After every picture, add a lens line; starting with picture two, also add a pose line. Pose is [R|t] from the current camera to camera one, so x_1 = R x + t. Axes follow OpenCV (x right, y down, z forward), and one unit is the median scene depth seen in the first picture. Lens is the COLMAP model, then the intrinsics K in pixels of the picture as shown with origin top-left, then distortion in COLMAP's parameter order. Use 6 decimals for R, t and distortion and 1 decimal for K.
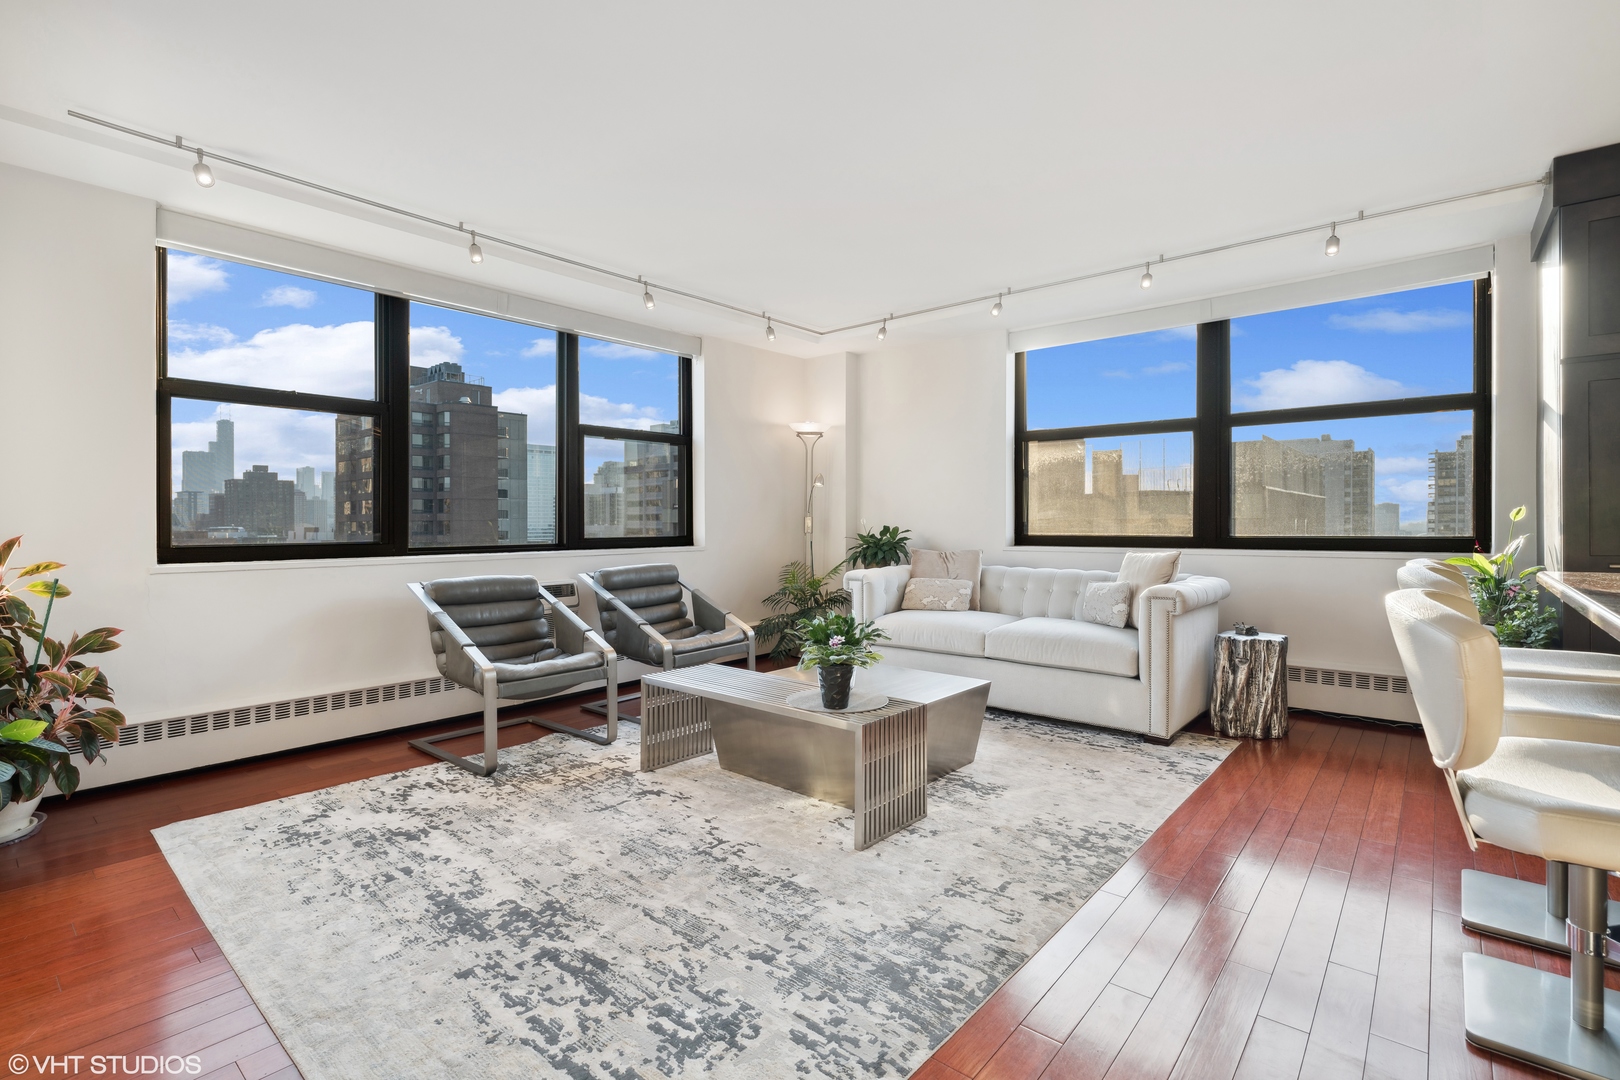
lens RADIAL K [[747.5, 0, 804.2], [0, 747.5, 528.4], [0, 0, 1]] dist [-0.004536, -0.000057]
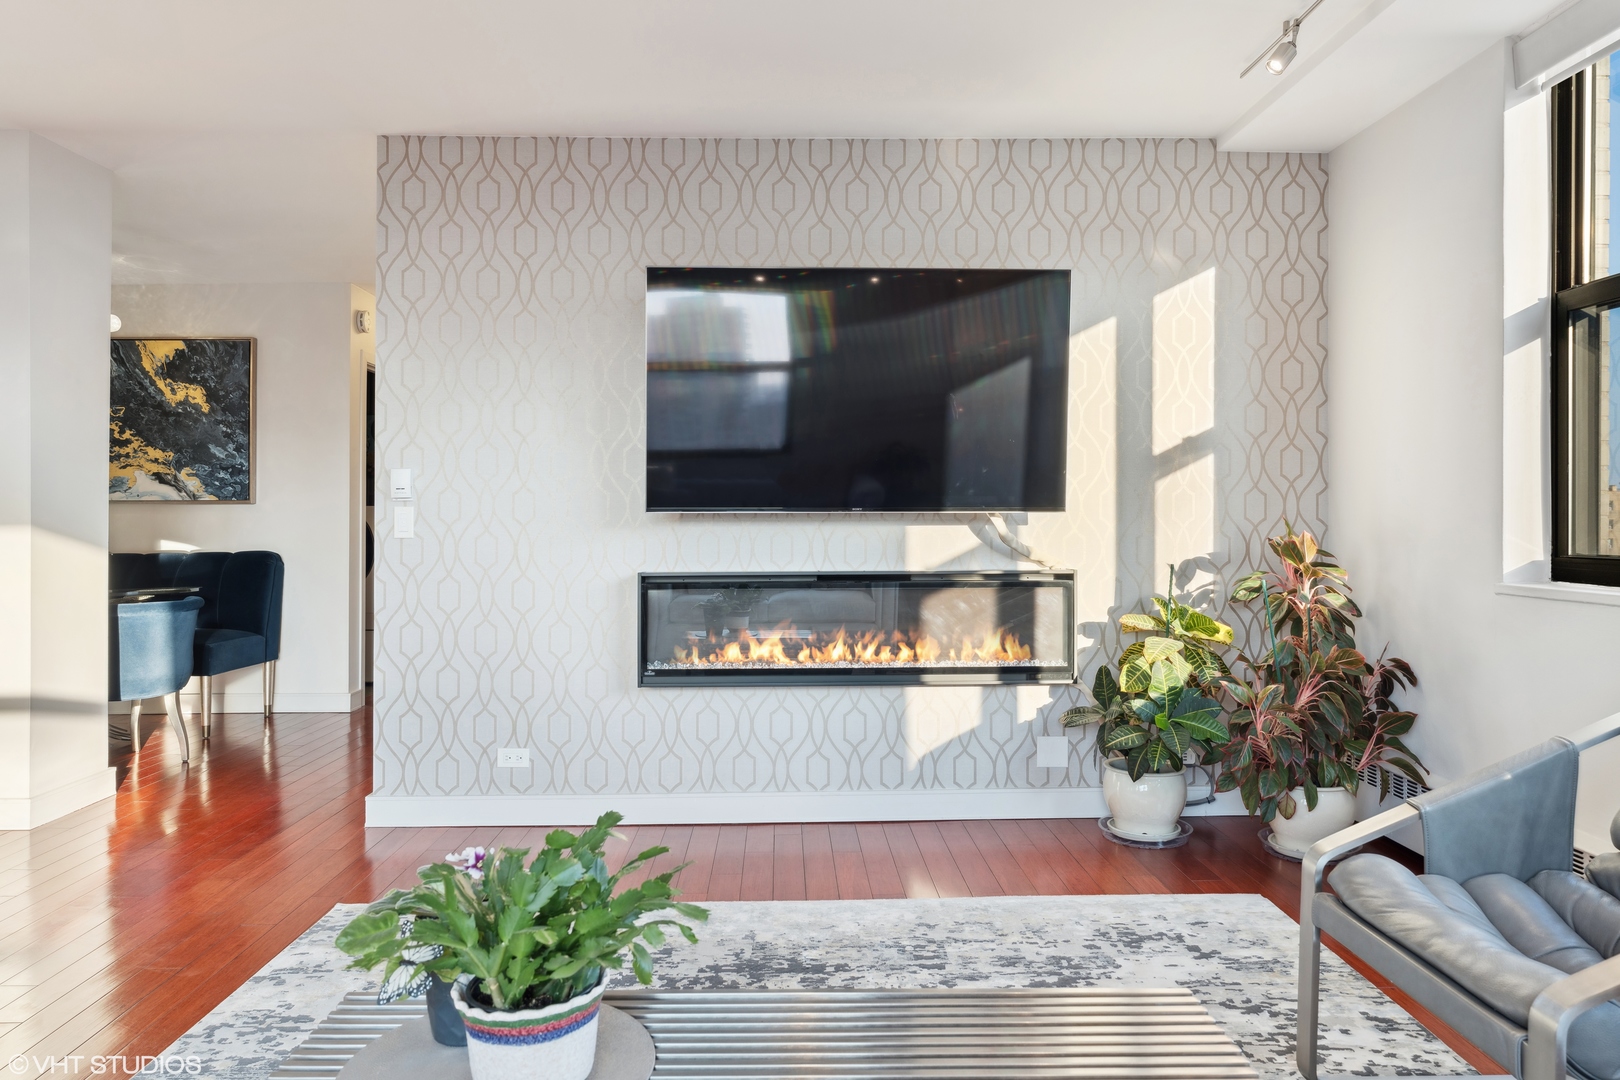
lens RADIAL K [[1055.5, 0, 799.7], [0, 1055.5, 514.7], [0, 0, 1]] dist [-0.000752, -0.001455]
pose [[-0.747898, 0.001718, -0.663812, 0.221061], [0.002252, 0.999997, 0.000051, -0.010959], [0.663810, -0.001457, -0.747900, 1.258950]]
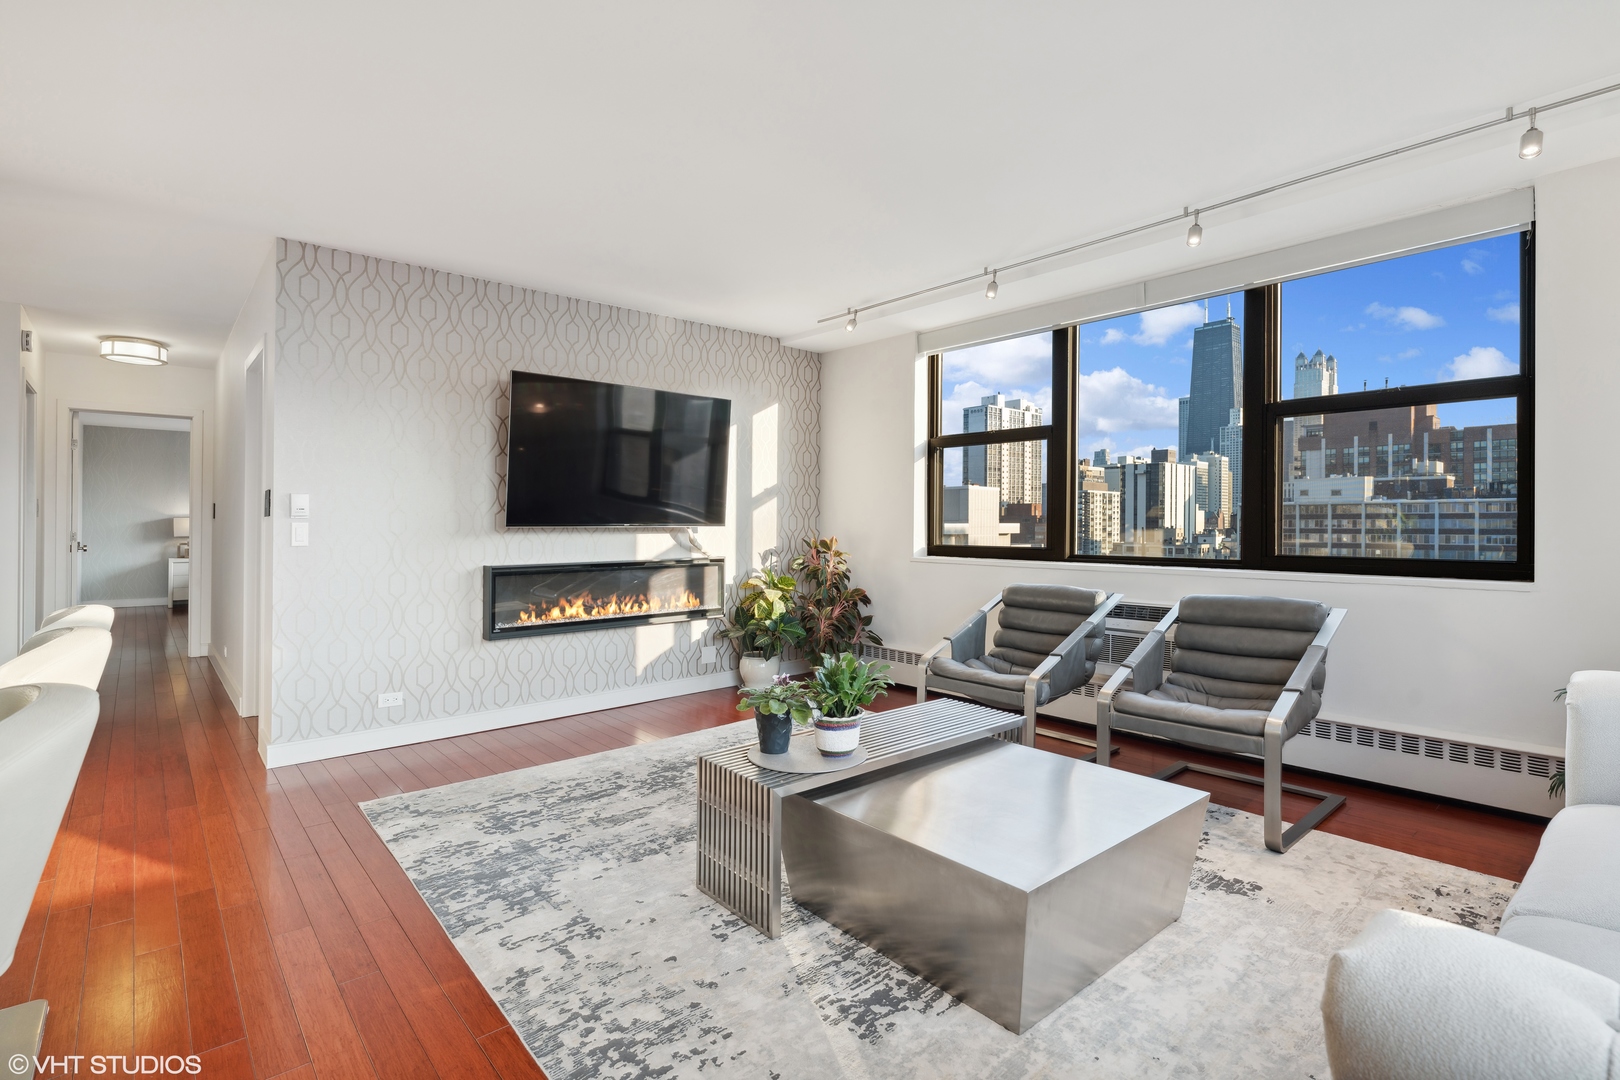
lens RADIAL K [[767.4, 0, 801.8], [0, 767.4, 525.9], [0, 0, 1]] dist [-0.002375, -0.000286]
pose [[-0.147268, 0.010481, -0.989041, 0.789514], [-0.005469, 0.999920, 0.011410, -0.033451], [0.989082, 0.007090, -0.147199, 0.982557]]
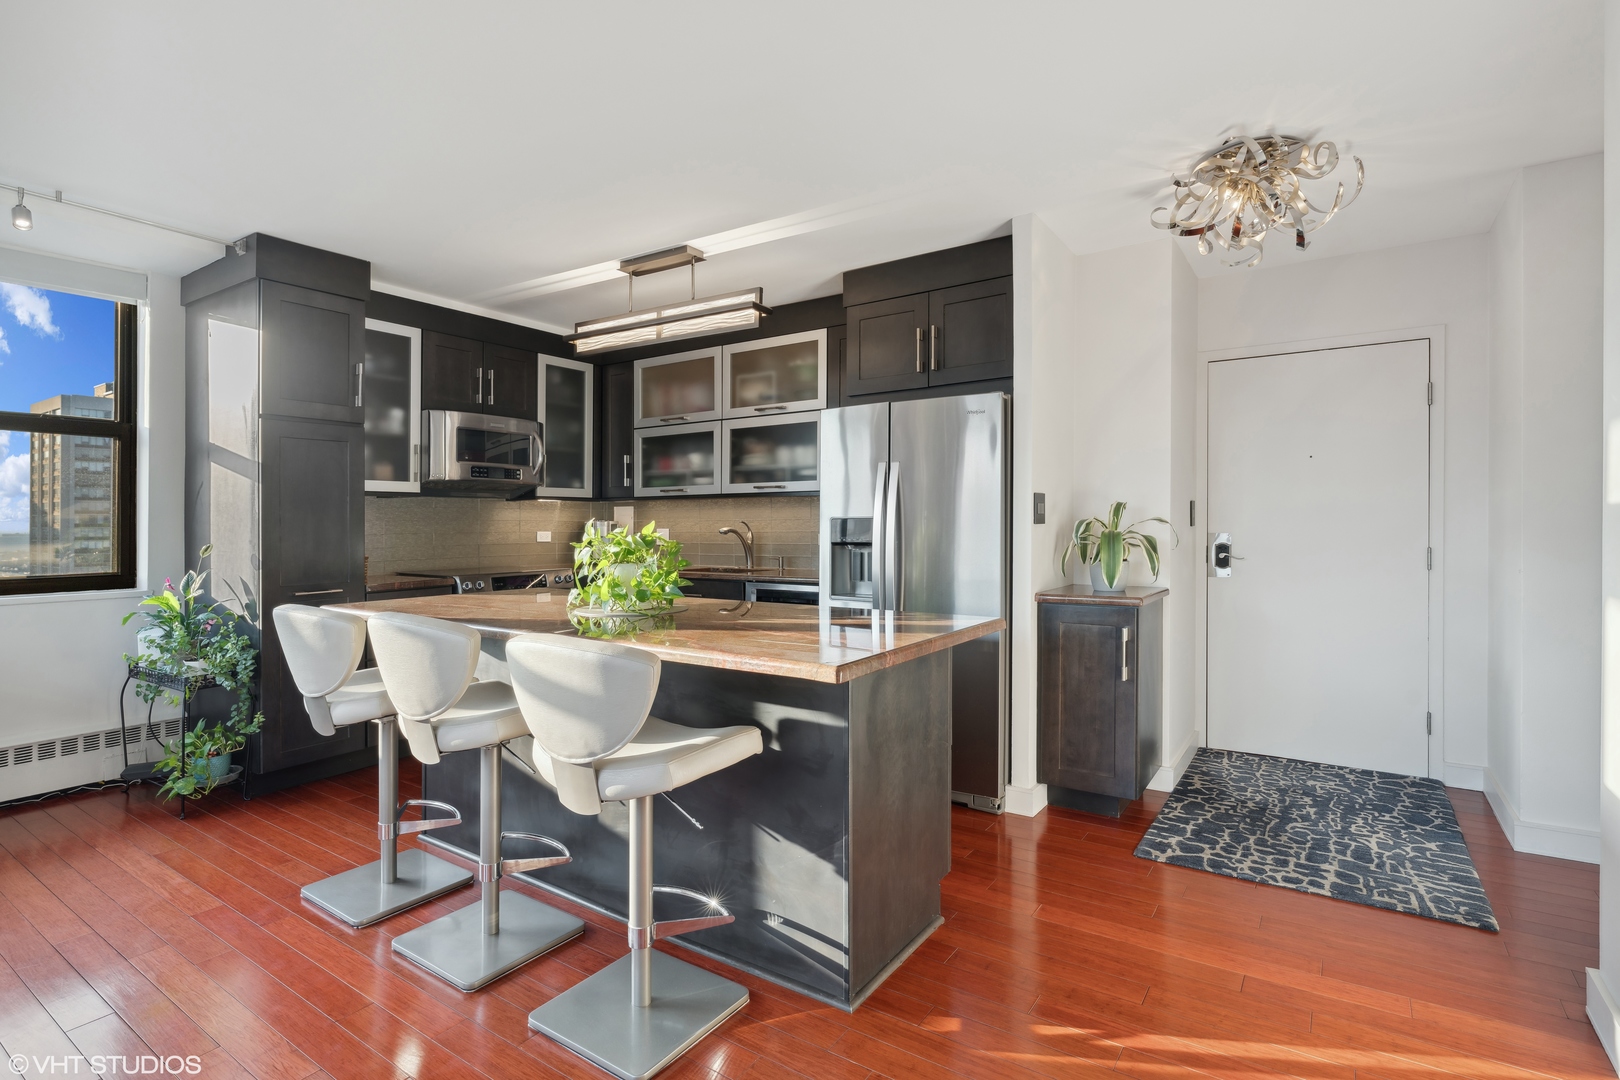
lens RADIAL K [[794.6, 0, 807.6], [0, 794.6, 531.6], [0, 0, 1]] dist [-0.008566, -0.000412]
pose [[-0.108027, -0.003561, 0.994142, -0.238286], [0.014097, 0.999888, 0.005113, -0.039742], [-0.994048, 0.014567, -0.107965, 0.279116]]
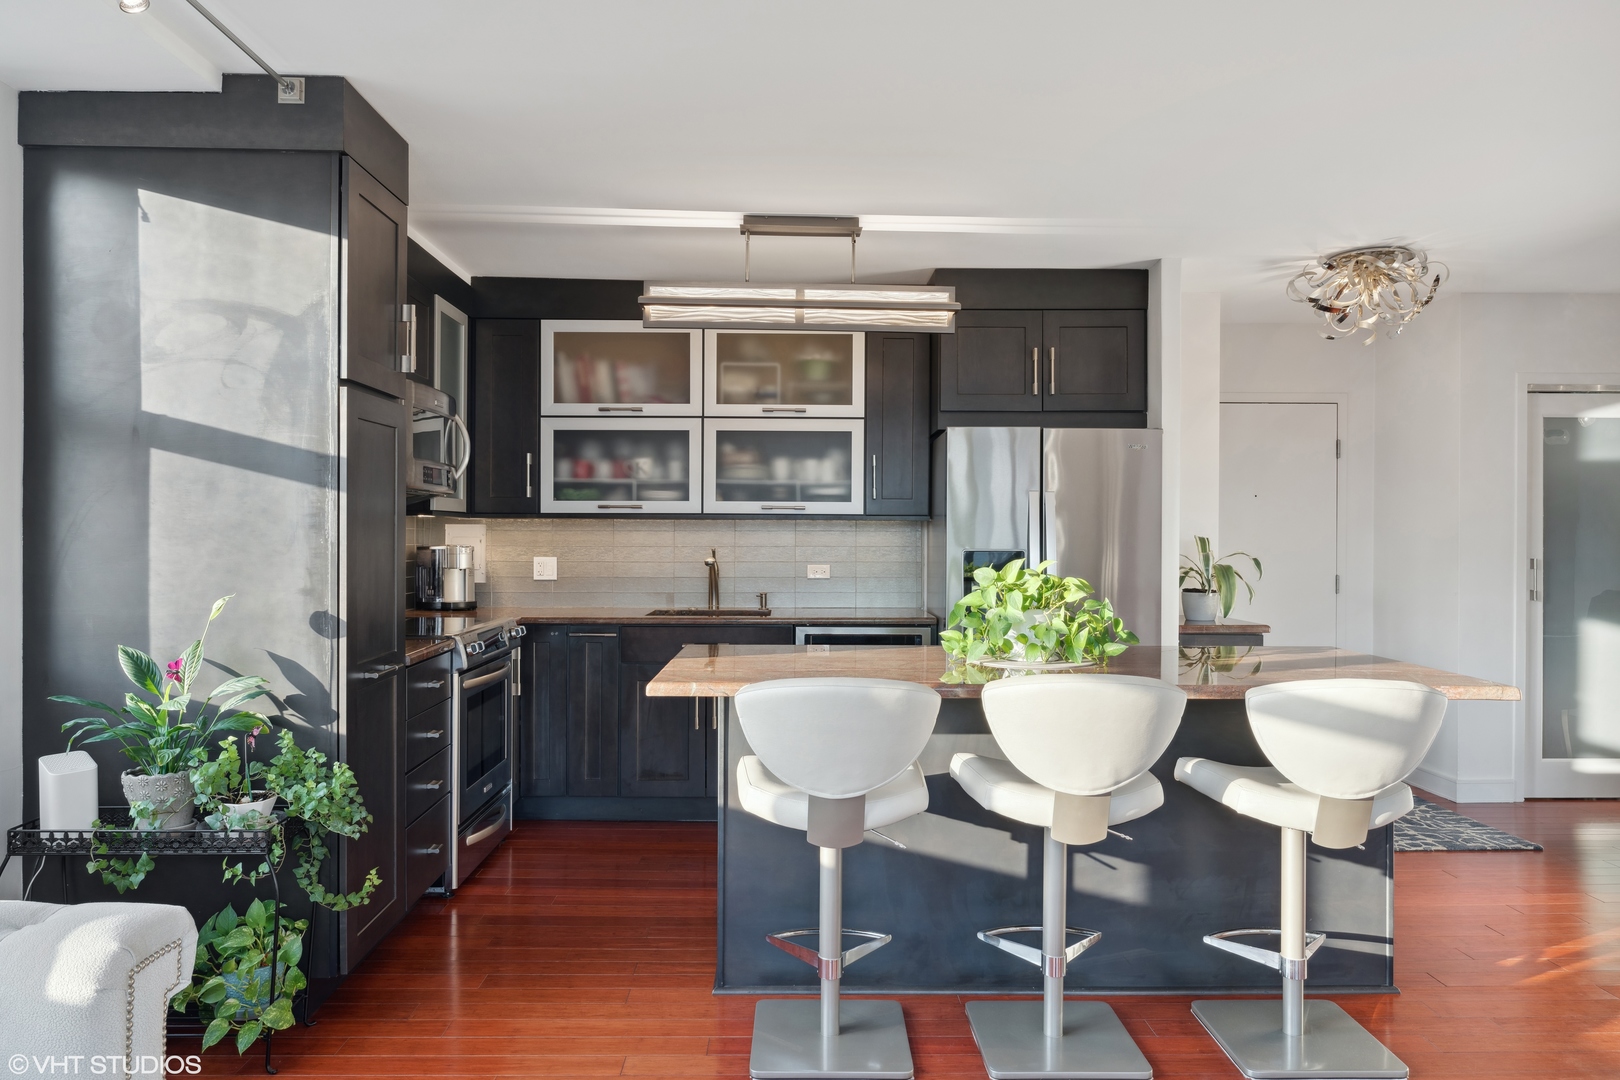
lens RADIAL K [[1073.4, 0, 810.0], [0, 1073.4, 540.0], [0, 0, 1]] dist [0.000969, 0.001492]
pose [[-0.662339, -0.000615, 0.749204, -0.000275], [0.006450, 0.999958, 0.006524, -0.076742], [-0.749177, 0.009153, -0.662307, 1.210477]]
